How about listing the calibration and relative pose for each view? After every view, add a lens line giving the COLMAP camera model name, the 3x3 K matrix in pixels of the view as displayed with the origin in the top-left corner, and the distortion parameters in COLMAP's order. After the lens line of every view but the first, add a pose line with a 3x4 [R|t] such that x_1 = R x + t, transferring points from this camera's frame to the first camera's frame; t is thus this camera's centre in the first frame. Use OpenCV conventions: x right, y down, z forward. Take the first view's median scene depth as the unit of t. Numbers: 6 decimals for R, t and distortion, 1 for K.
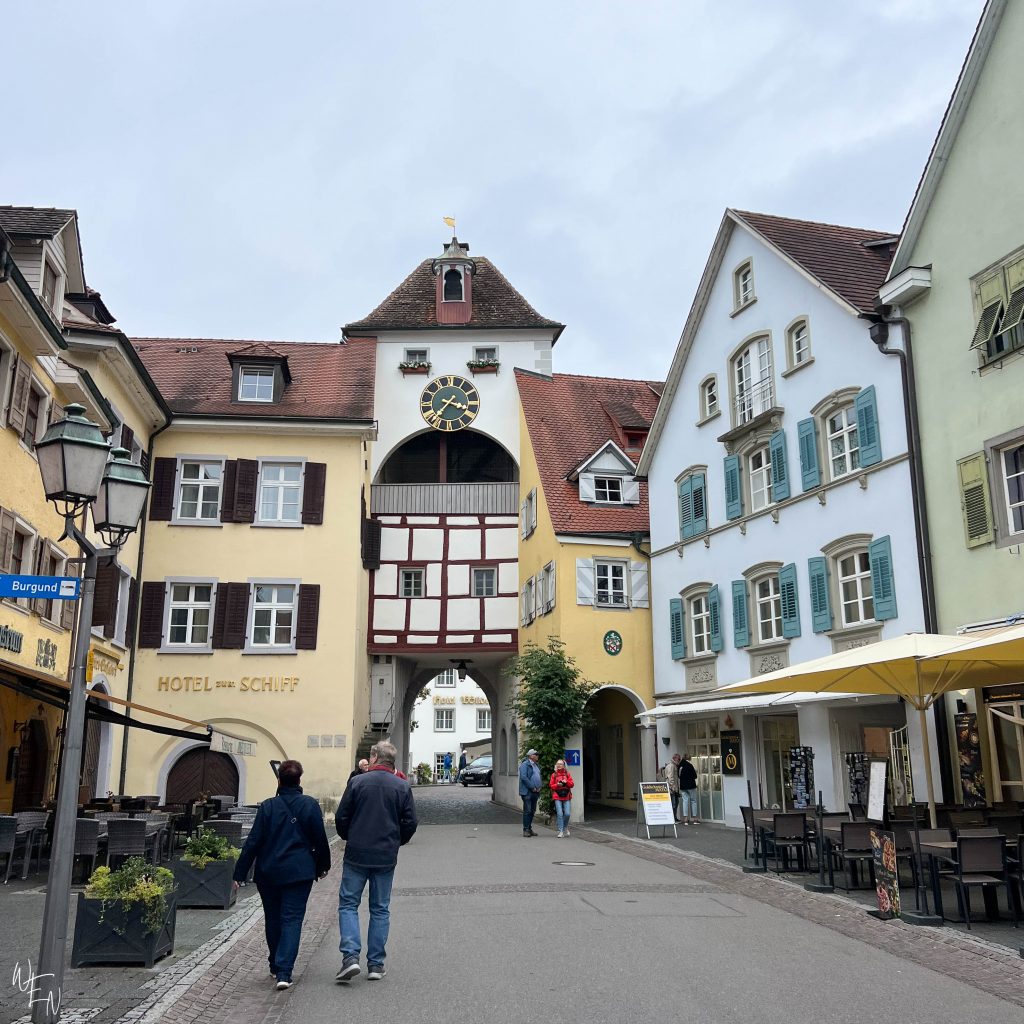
lens RADIAL K [[977.6, 0, 512.0], [0, 977.6, 512.0], [0, 0, 1]] dist [-0.001054, -0.000596]
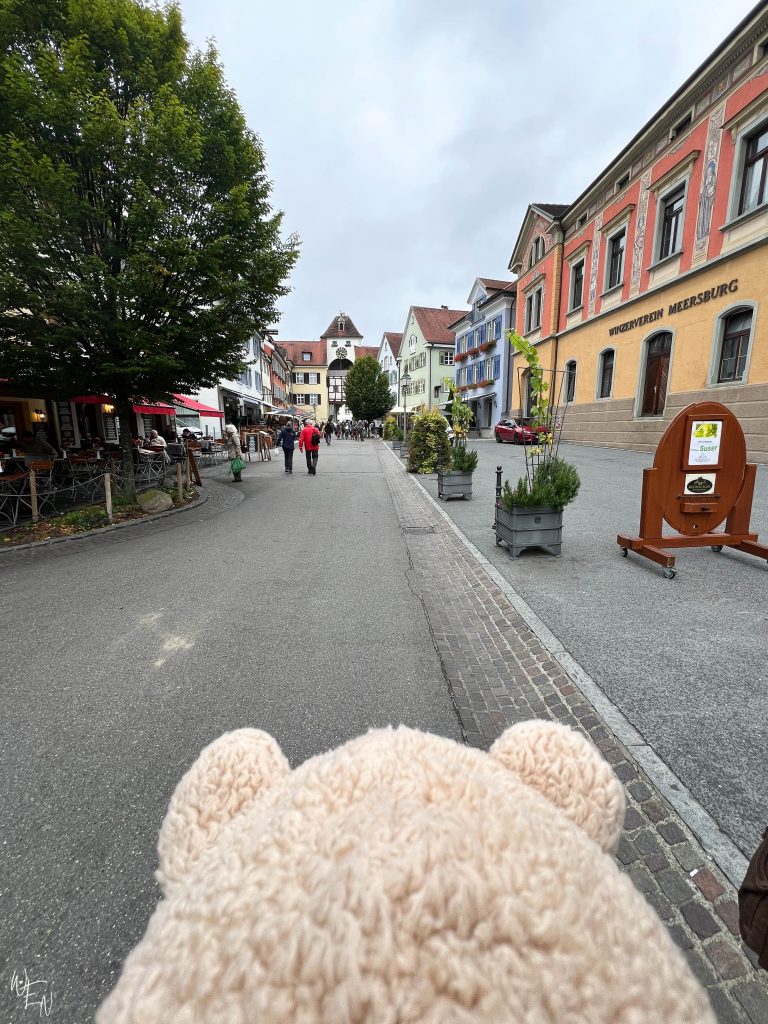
lens RADIAL K [[462.5, 0, 384.0], [0, 462.5, 512.0], [0, 0, 1]] dist [-0.000163, -0.000008]
pose [[0.999773, 0.000908, -0.021309, 0.216423], [0.008129, 0.907470, 0.420039, -0.380744], [0.019719, -0.420117, 0.907256, -1.585754]]
